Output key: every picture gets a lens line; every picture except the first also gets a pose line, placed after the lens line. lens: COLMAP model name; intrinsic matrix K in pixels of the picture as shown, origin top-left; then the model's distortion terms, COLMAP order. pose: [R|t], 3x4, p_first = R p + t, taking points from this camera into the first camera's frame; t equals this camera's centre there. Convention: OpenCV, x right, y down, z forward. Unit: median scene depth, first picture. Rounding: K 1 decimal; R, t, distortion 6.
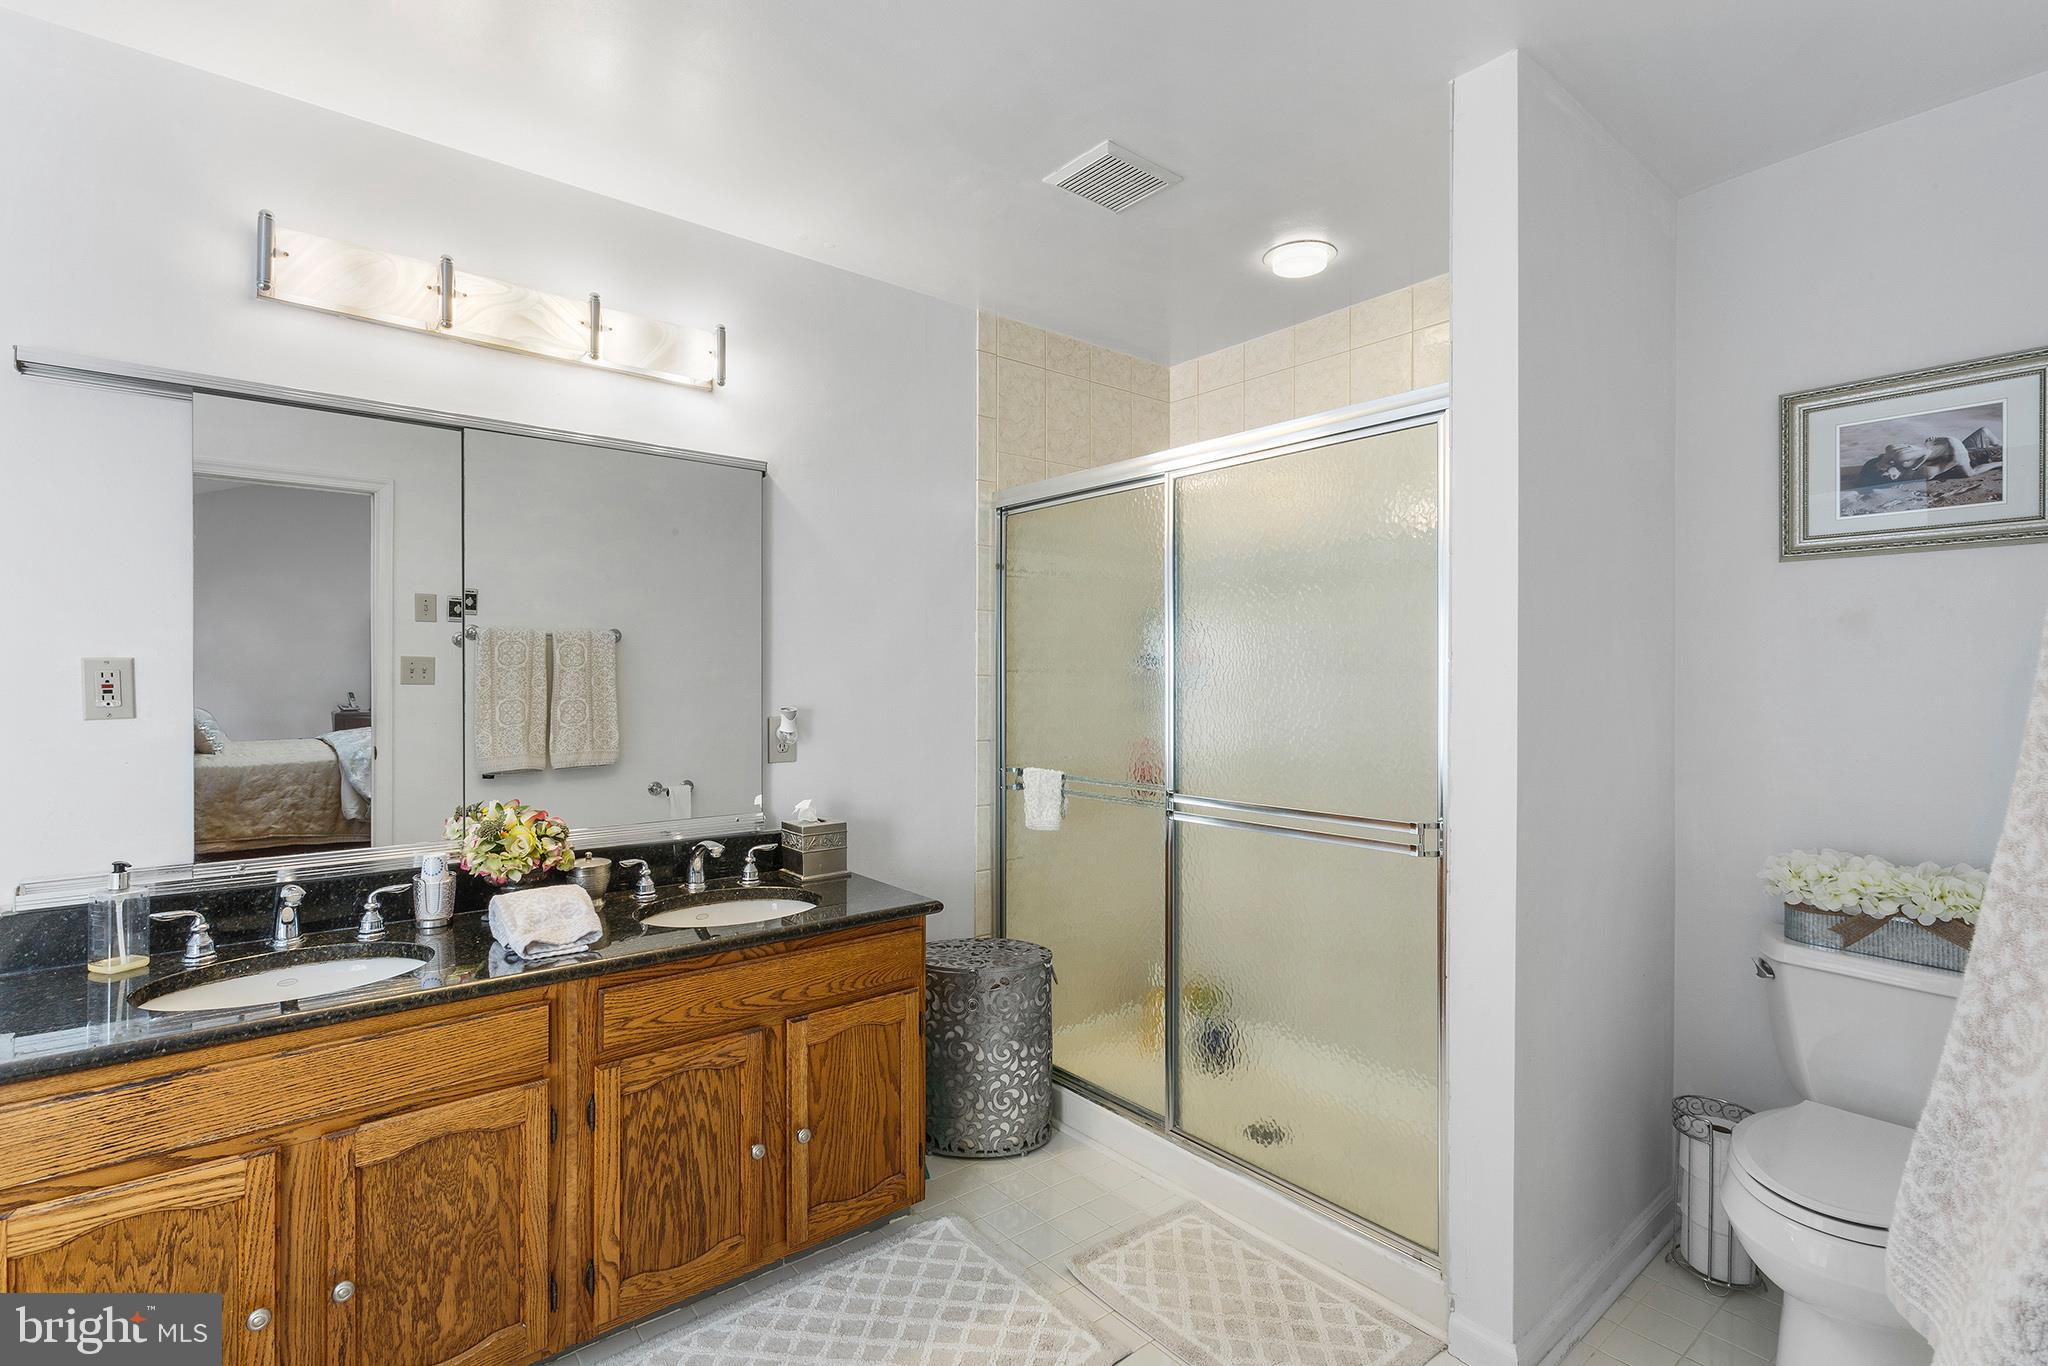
lens RADIAL K [[949.7, 0, 1021.6], [0, 949.7, 666.9], [0, 0, 1]] dist [-0.004241, -0.000161]
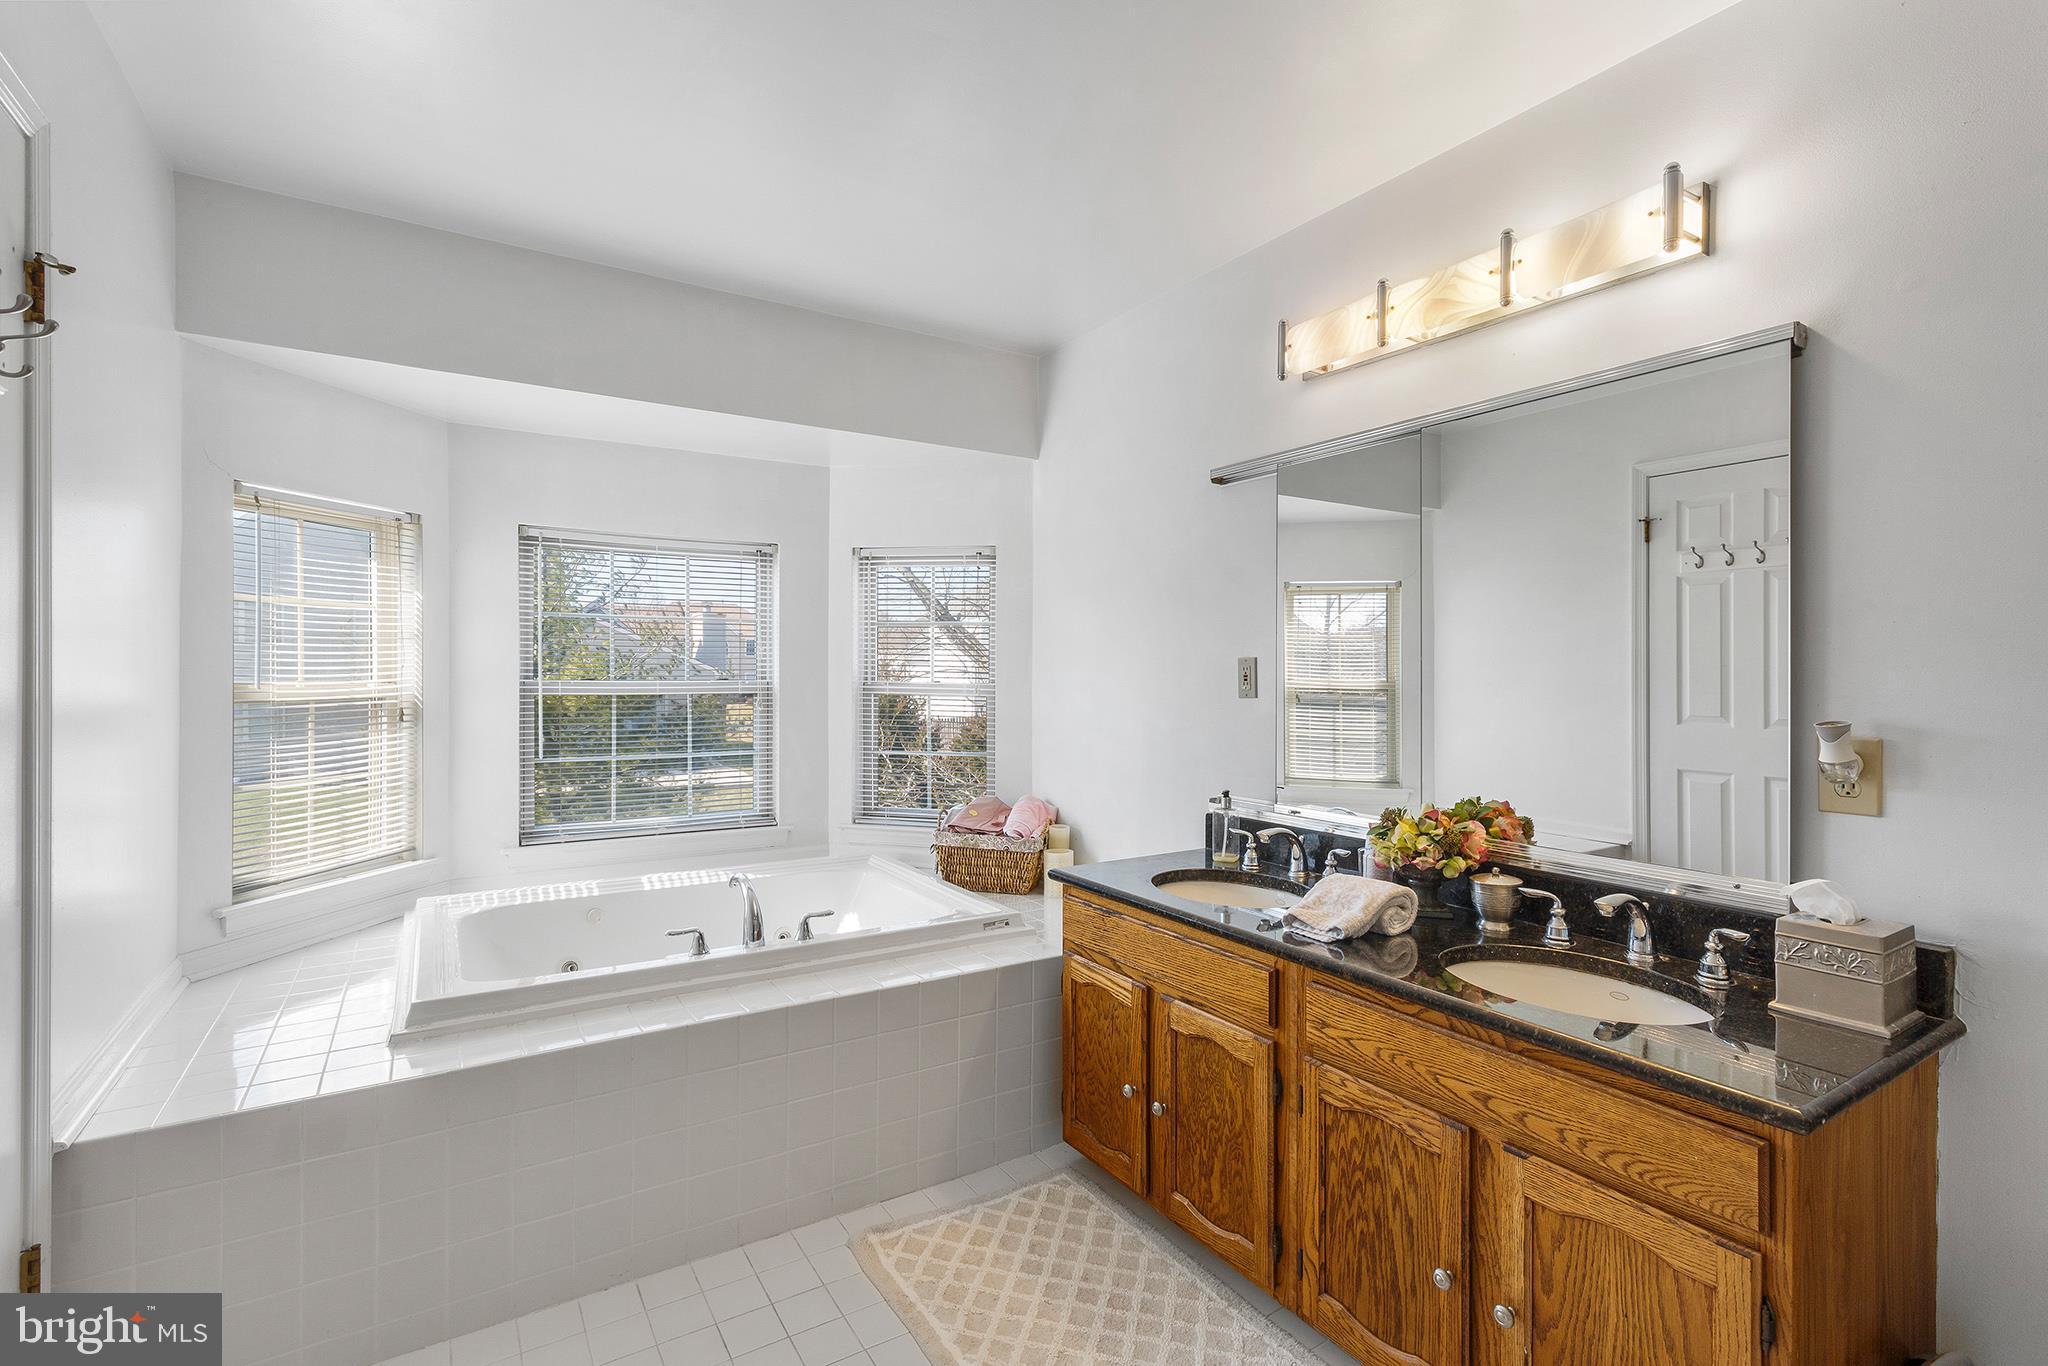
lens RADIAL K [[949.7, 0, 1021.6], [0, 949.7, 666.9], [0, 0, 1]] dist [-0.004241, -0.000161]
pose [[-0.137086, -0.007570, -0.990530, 0.562657], [0.006760, 0.999940, -0.008577, 0.015193], [0.990536, -0.007872, -0.137027, 0.800745]]
